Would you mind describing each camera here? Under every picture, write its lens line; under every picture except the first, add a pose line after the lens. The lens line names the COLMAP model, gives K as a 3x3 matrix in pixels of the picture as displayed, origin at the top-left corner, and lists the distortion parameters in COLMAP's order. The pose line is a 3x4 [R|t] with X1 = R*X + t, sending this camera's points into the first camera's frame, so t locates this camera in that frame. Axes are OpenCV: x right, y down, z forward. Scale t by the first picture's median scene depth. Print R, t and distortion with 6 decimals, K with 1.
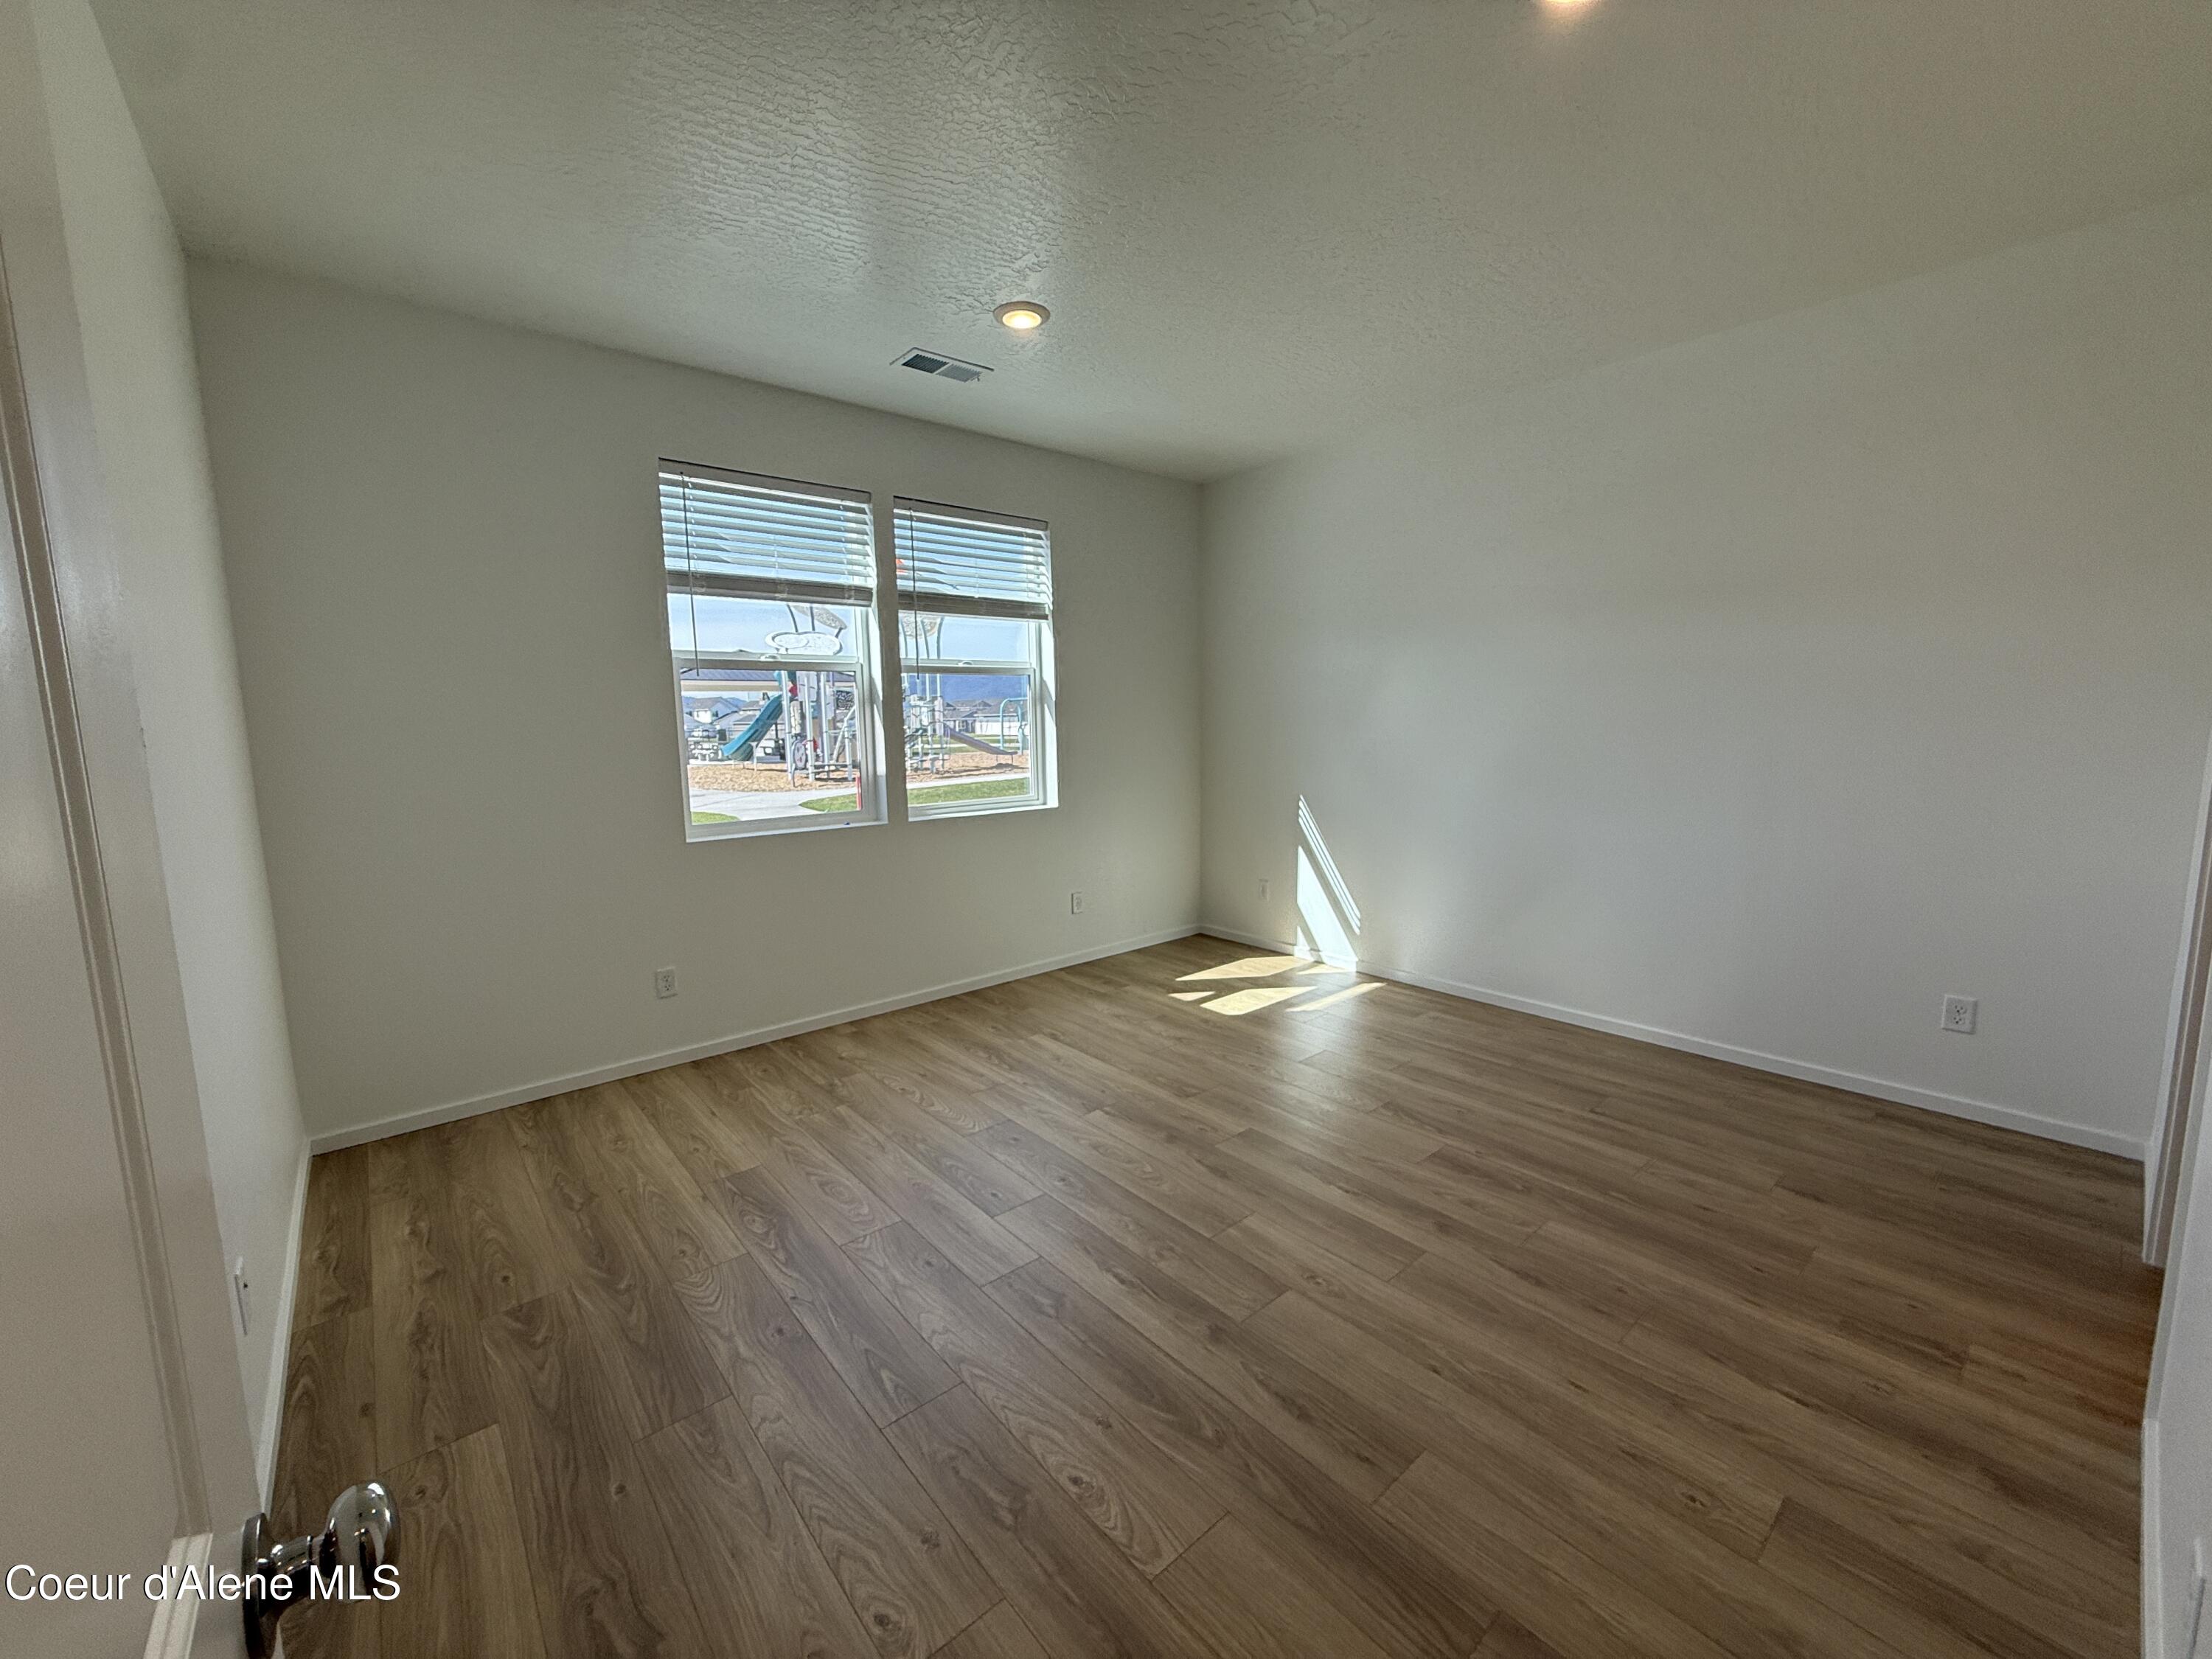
lens RADIAL K [[872.6, 0, 1100.7], [0, 872.6, 823.2], [0, 0, 1]] dist [-0.000135, 0.000262]
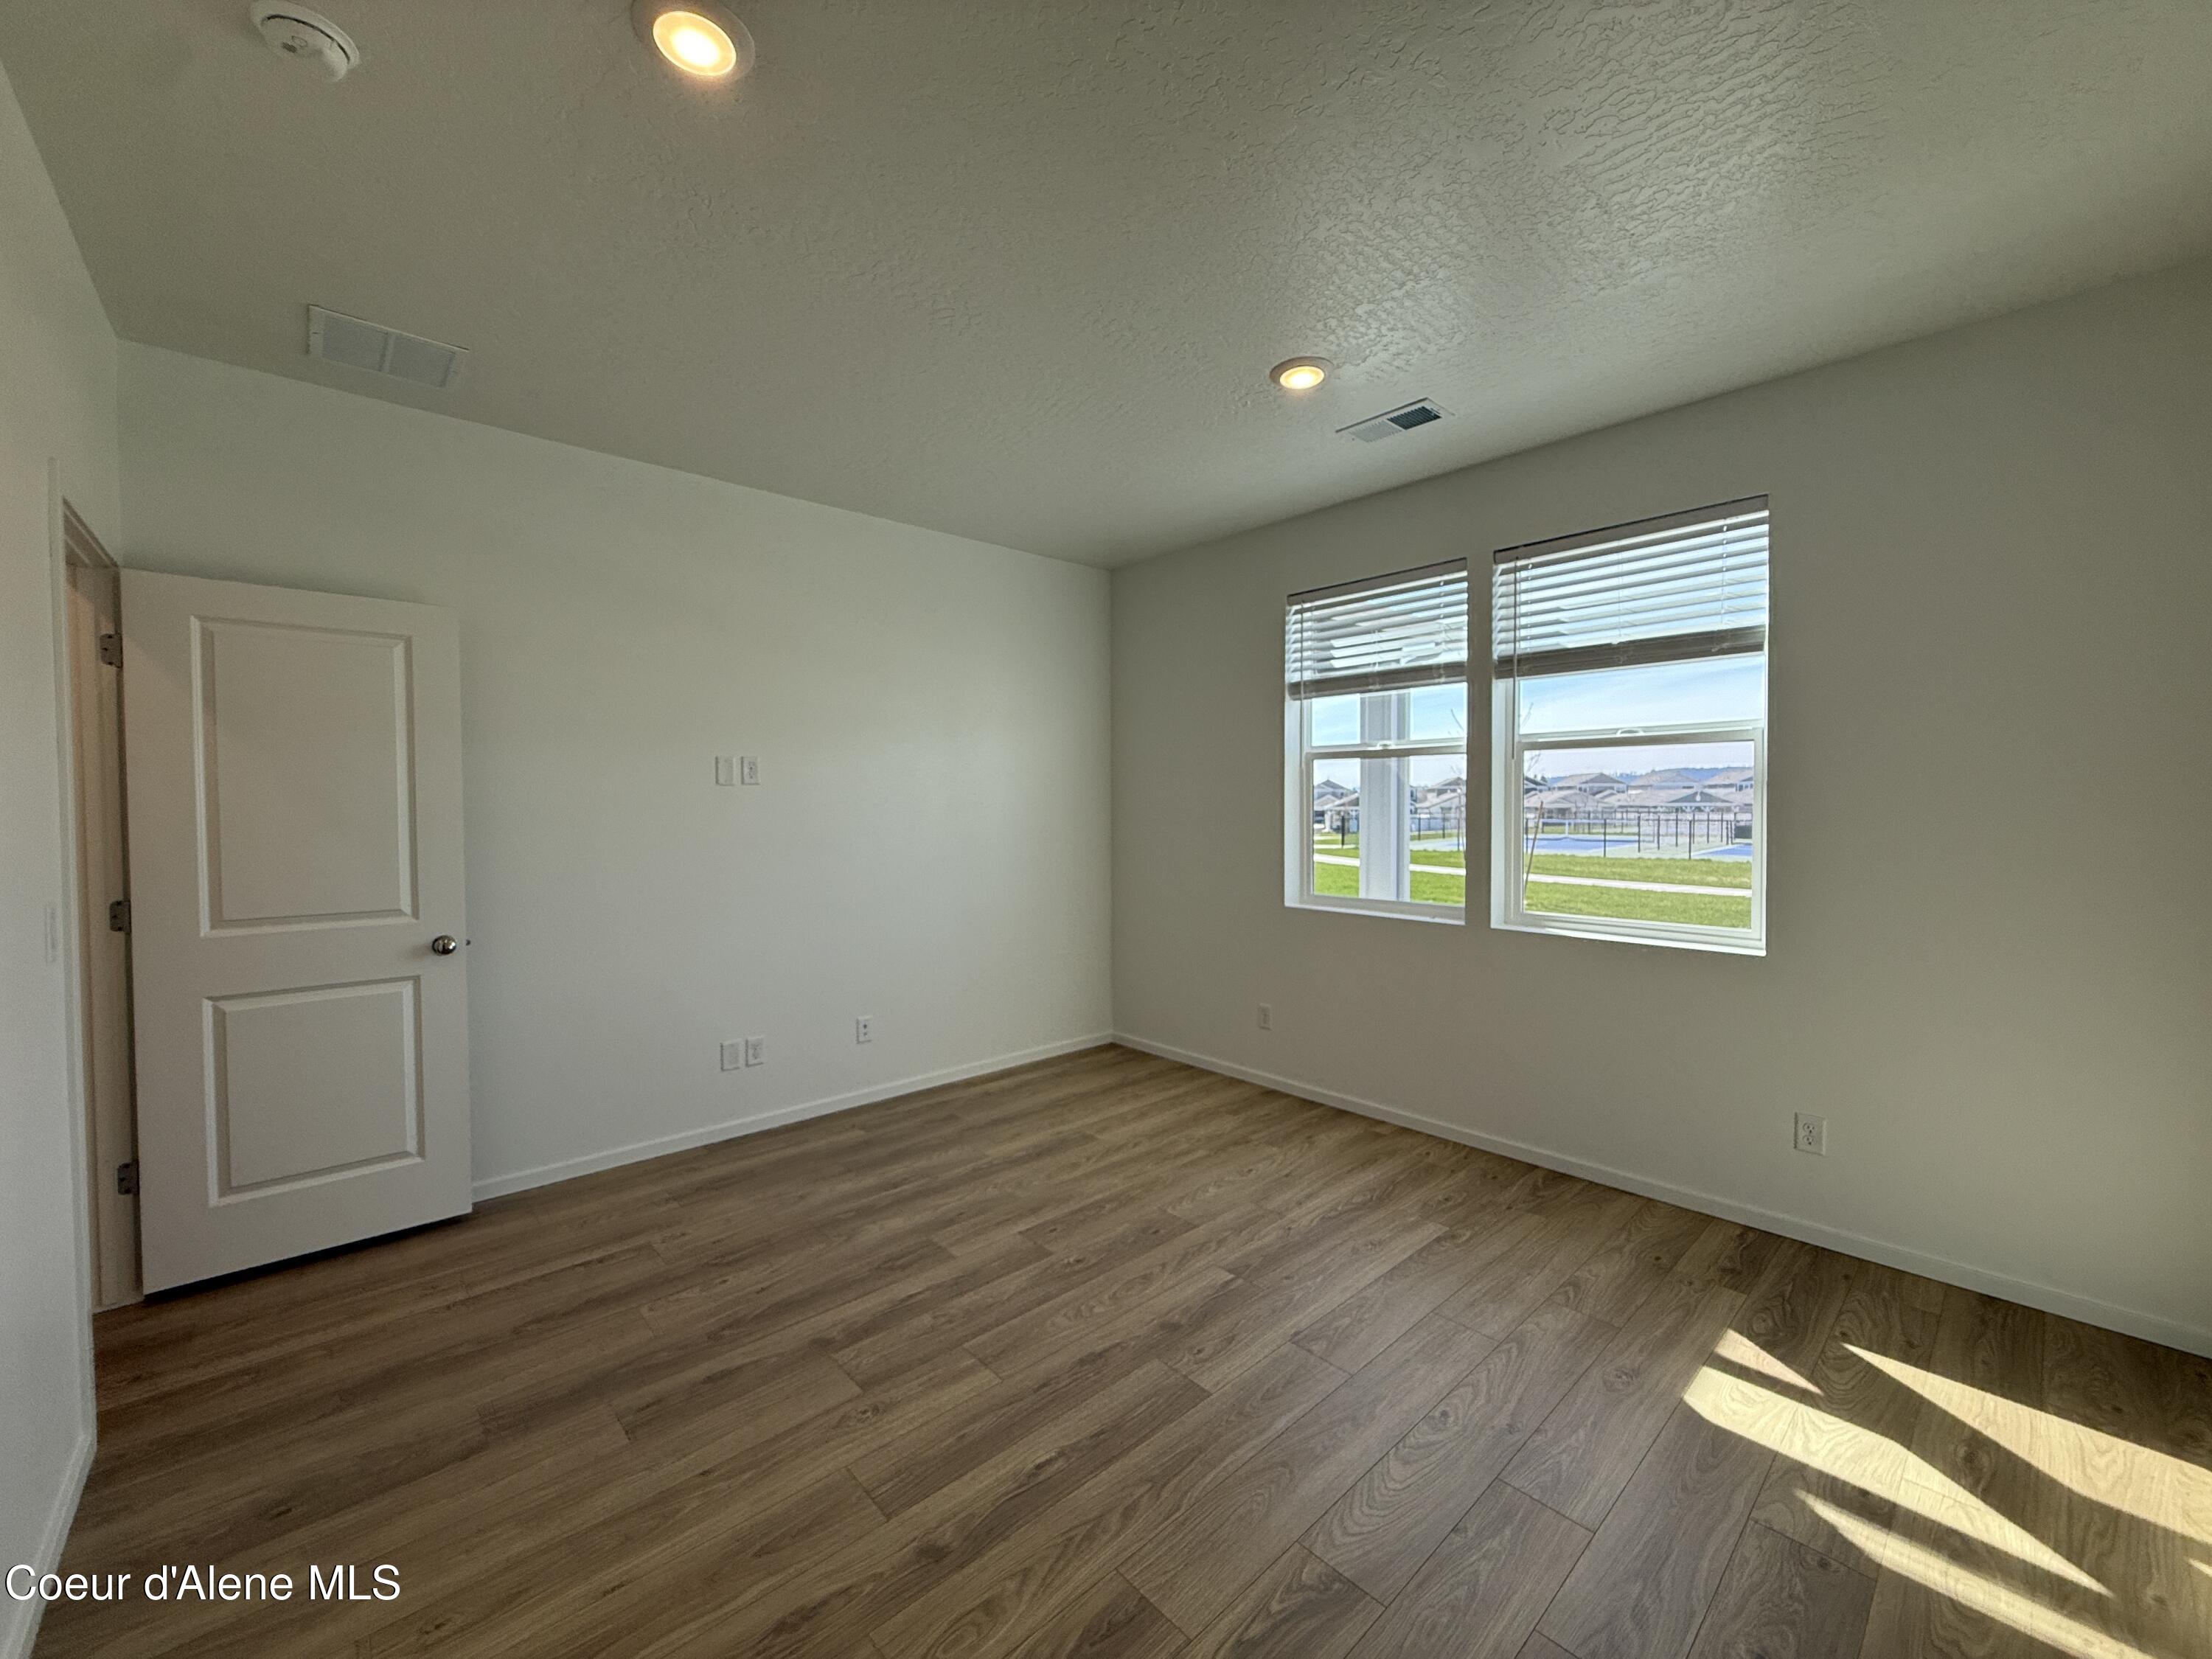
lens RADIAL K [[872.6, 0, 1100.7], [0, 872.6, 823.2], [0, 0, 1]] dist [-0.000135, 0.000262]
pose [[0.037980, 0.038185, -0.998549, 0.672669], [-0.118861, 0.992348, 0.033427, -0.095413], [0.992184, 0.117419, 0.042228, 0.651608]]
